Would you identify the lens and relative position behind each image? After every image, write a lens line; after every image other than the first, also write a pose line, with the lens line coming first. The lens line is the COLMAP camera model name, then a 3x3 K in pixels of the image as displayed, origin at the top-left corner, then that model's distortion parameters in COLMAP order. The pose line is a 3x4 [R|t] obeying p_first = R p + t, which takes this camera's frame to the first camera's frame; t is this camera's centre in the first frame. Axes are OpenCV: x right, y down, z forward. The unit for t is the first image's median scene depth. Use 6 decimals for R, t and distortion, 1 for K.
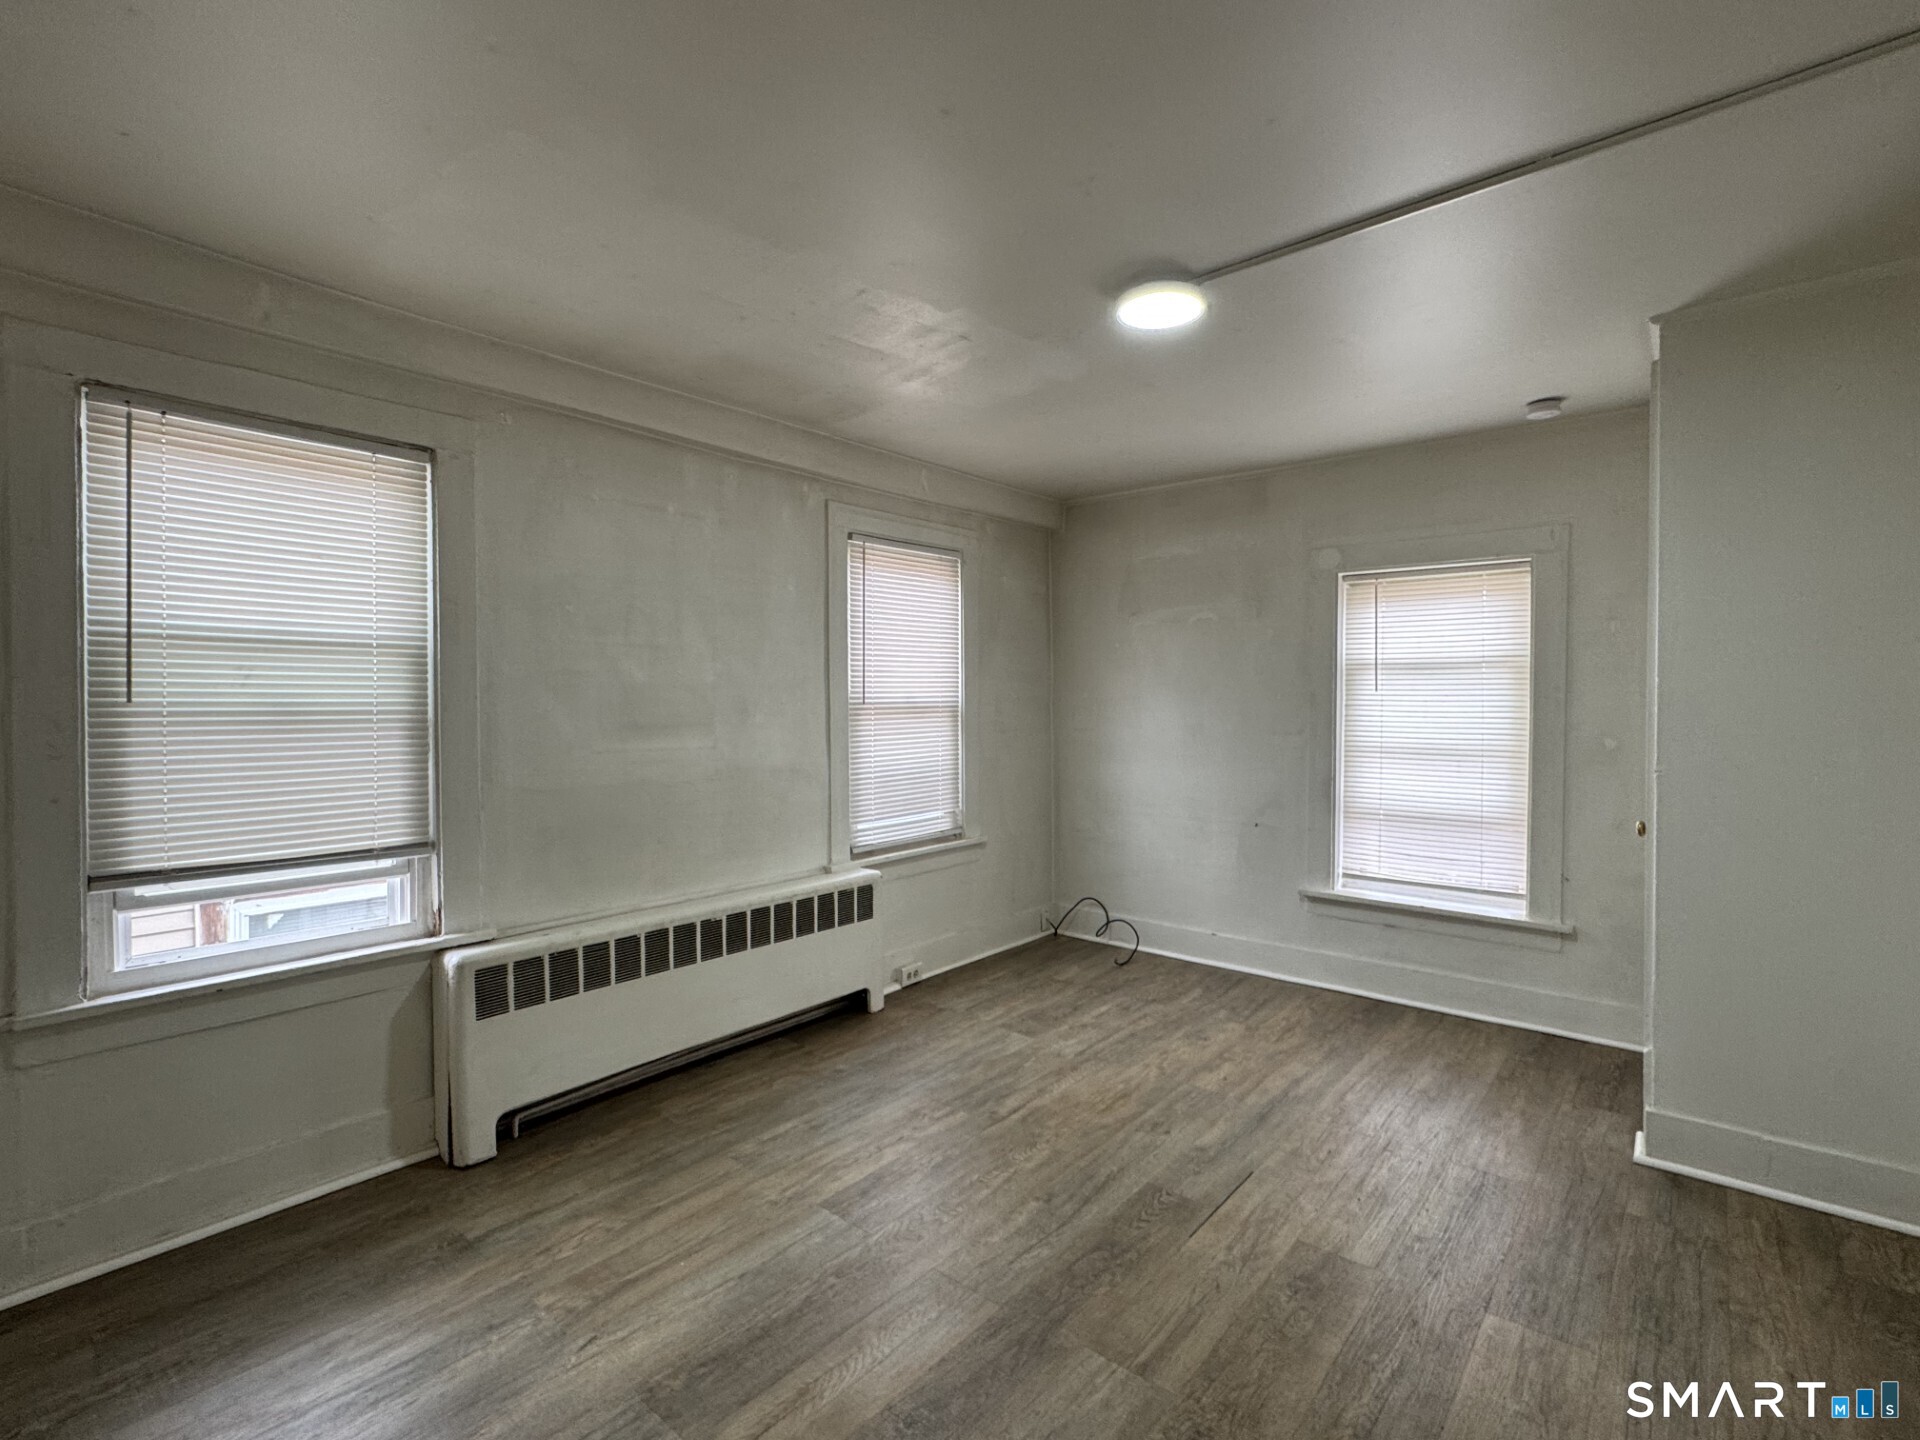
lens RADIAL K [[891.3, 0, 956.4], [0, 891.3, 720.1], [0, 0, 1]] dist [-0.001912, 0.000143]
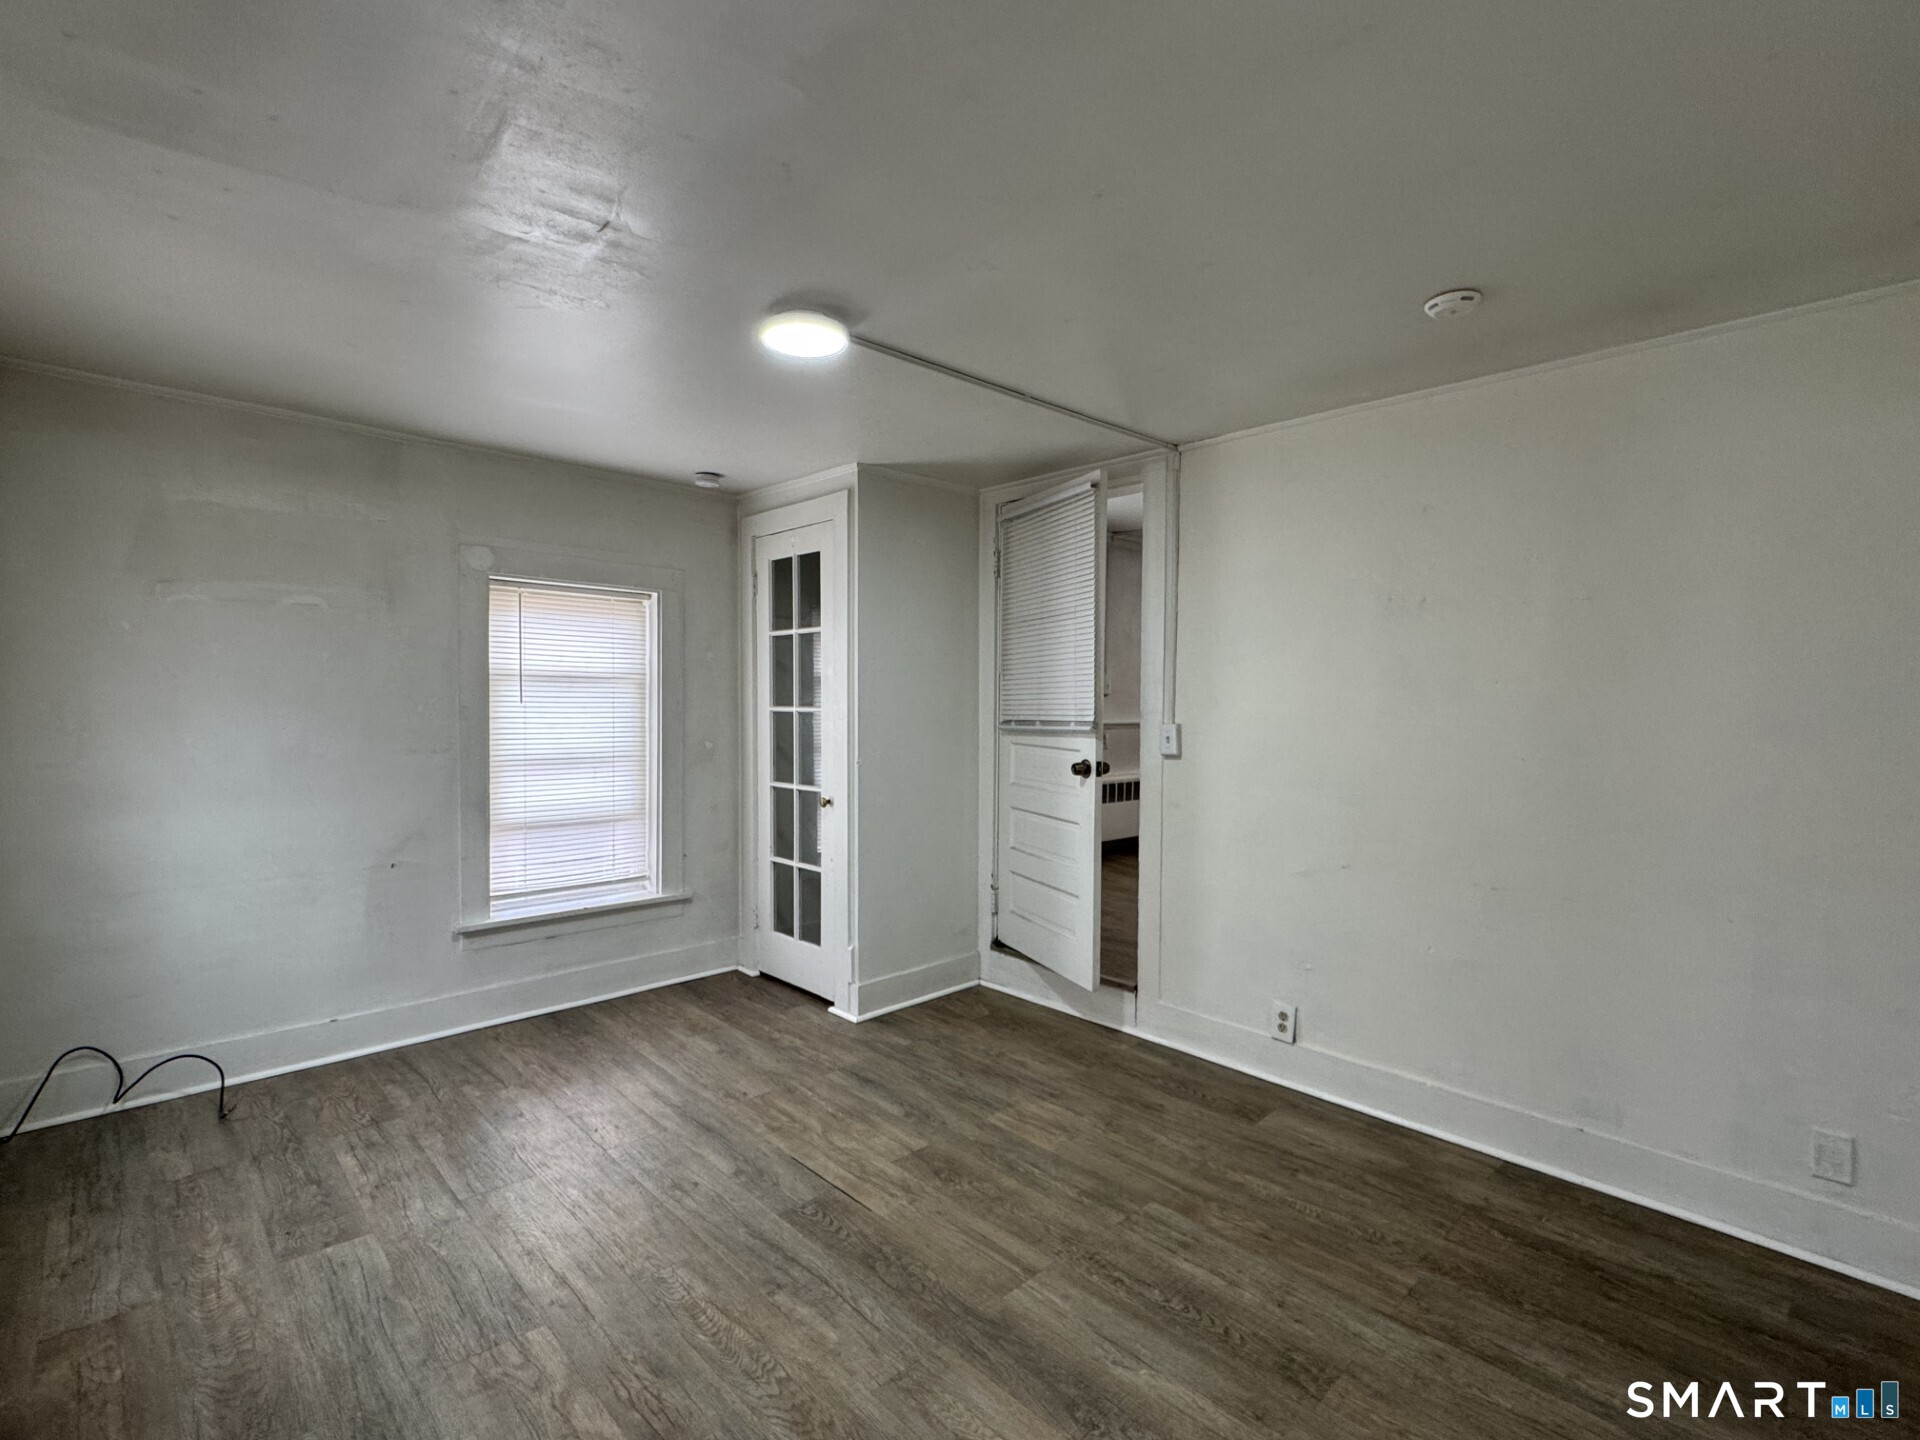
lens RADIAL K [[891.3, 0, 956.4], [0, 891.3, 720.1], [0, 0, 1]] dist [-0.001912, 0.000143]
pose [[0.102090, -0.023274, 0.994503, -0.494543], [0.013214, 0.999670, 0.022038, -0.032295], [-0.994687, 0.010892, 0.102364, 0.469915]]
